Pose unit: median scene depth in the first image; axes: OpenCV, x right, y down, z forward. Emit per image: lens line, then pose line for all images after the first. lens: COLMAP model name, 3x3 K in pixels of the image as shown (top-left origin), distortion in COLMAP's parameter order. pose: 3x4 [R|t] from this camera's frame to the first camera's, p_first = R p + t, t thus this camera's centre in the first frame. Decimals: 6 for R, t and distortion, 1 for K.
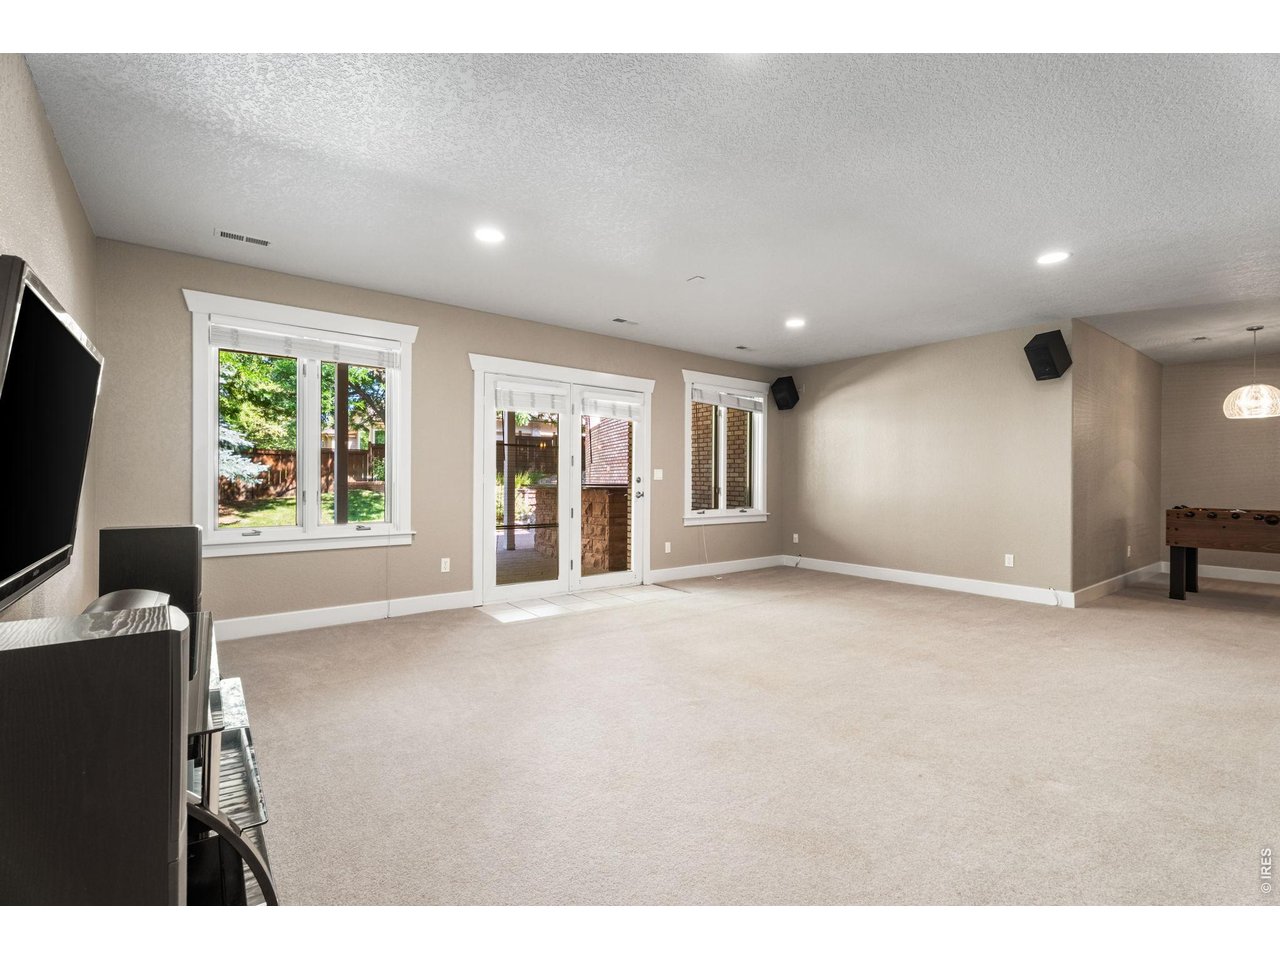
lens RADIAL K [[588.7, 0, 640.0], [0, 588.7, 480.0], [0, 0, 1]] dist [-0.000311, -0.000144]
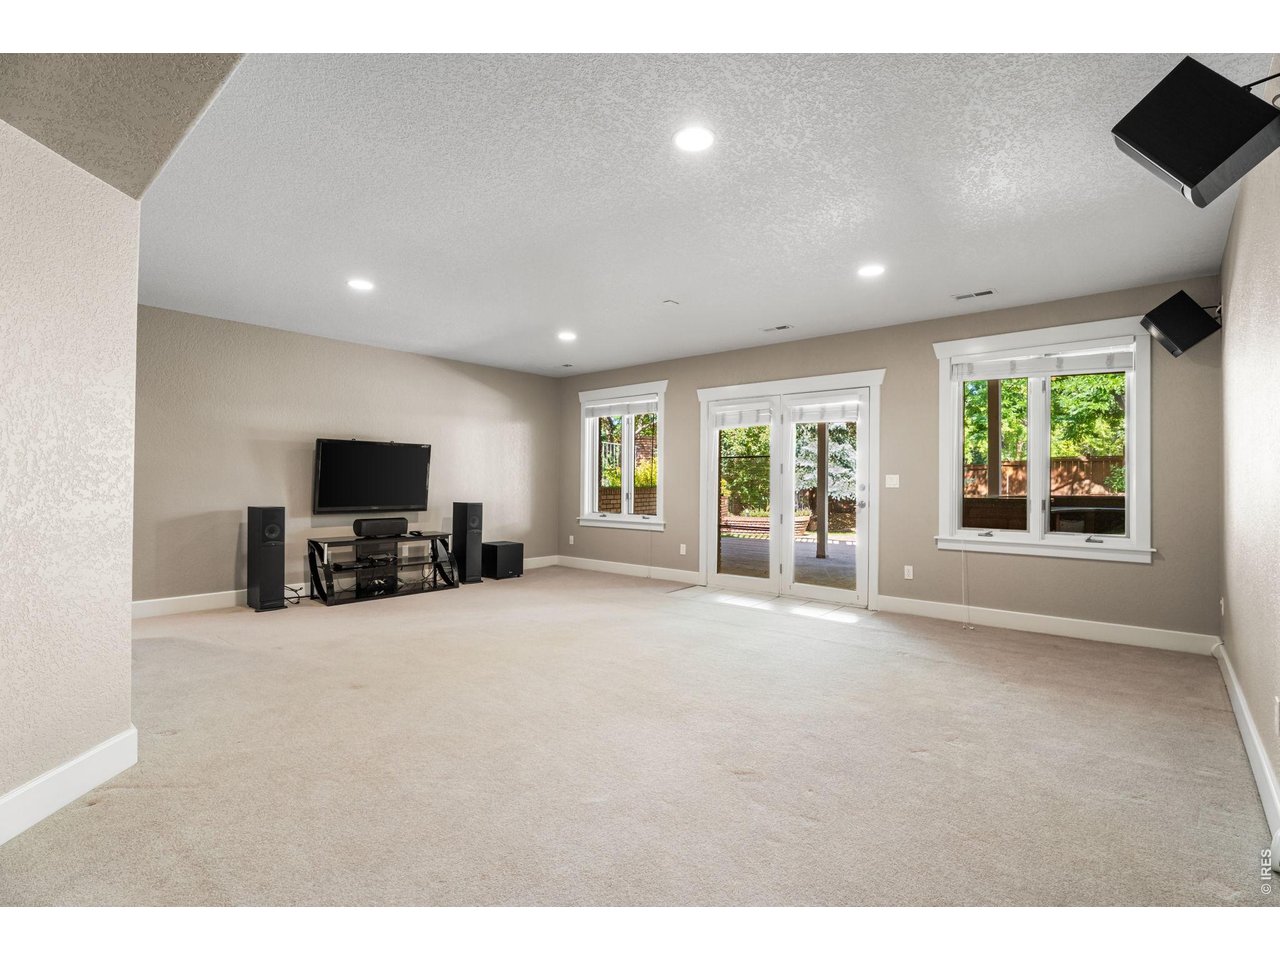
lens RADIAL K [[588.7, 0, 640.0], [0, 588.7, 480.0], [0, 0, 1]] dist [-0.000311, -0.000144]
pose [[0.197695, -0.006520, -0.980242, 0.793564], [0.000971, 0.999979, -0.006456, -0.006099], [0.980263, 0.000324, 0.197697, 0.503926]]
